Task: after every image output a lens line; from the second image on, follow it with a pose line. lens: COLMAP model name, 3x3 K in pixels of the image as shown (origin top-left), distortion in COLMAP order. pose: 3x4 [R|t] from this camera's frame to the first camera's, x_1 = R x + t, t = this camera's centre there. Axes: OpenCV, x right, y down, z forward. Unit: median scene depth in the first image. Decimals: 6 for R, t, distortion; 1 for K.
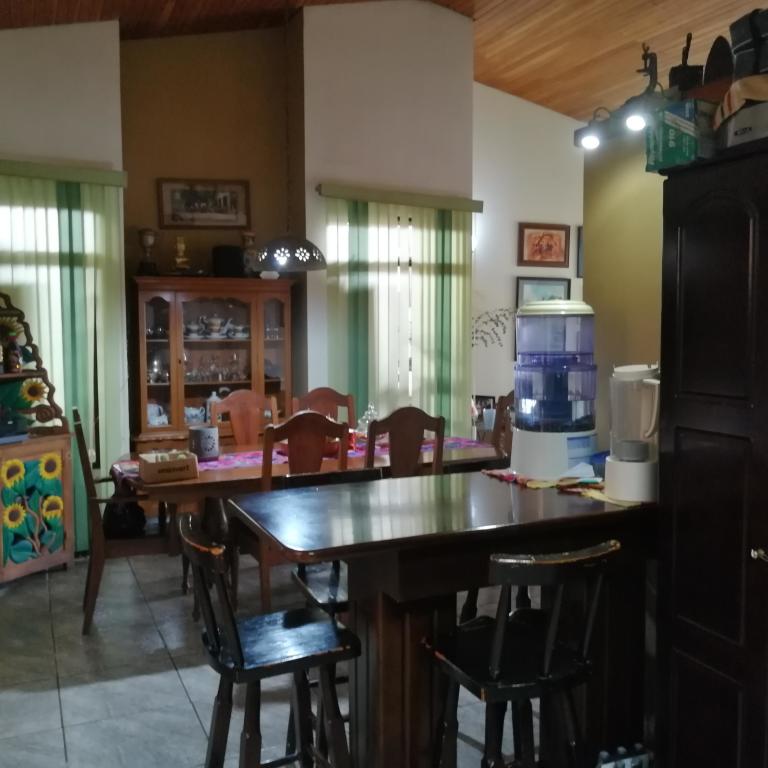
lens RADIAL K [[807.8, 0, 384.7], [0, 807.8, 382.9], [0, 0, 1]] dist [-0.021825, 0.000000]
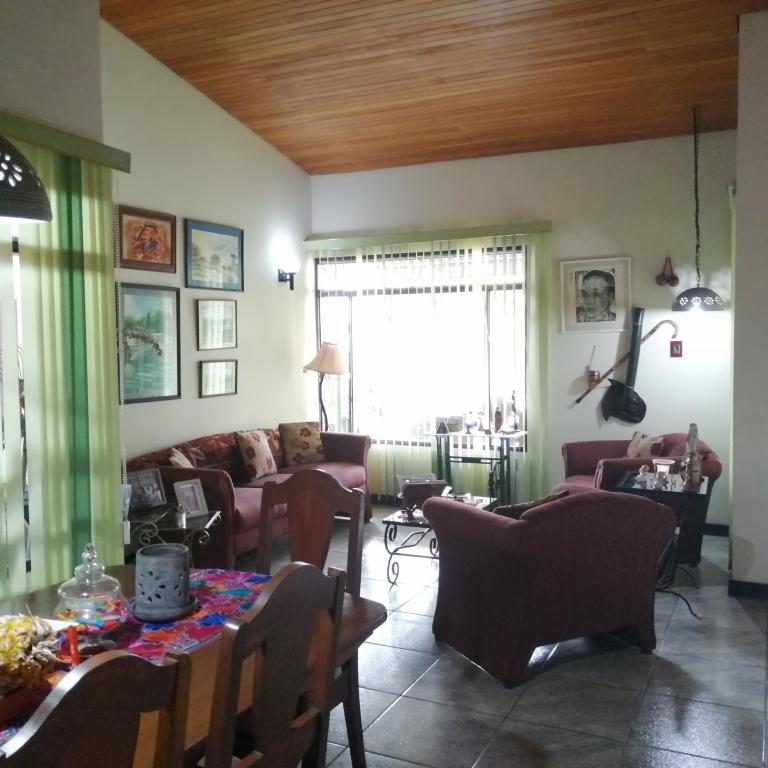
lens RADIAL K [[807.8, 0, 383.9], [0, 807.8, 380.2], [0, 0, 1]] dist [-0.021825, 0.000000]
pose [[0.763760, -0.038552, 0.644348, -0.131412], [0.058148, 0.998266, -0.009197, -0.036896], [-0.642876, 0.044492, 0.764677, 0.418020]]
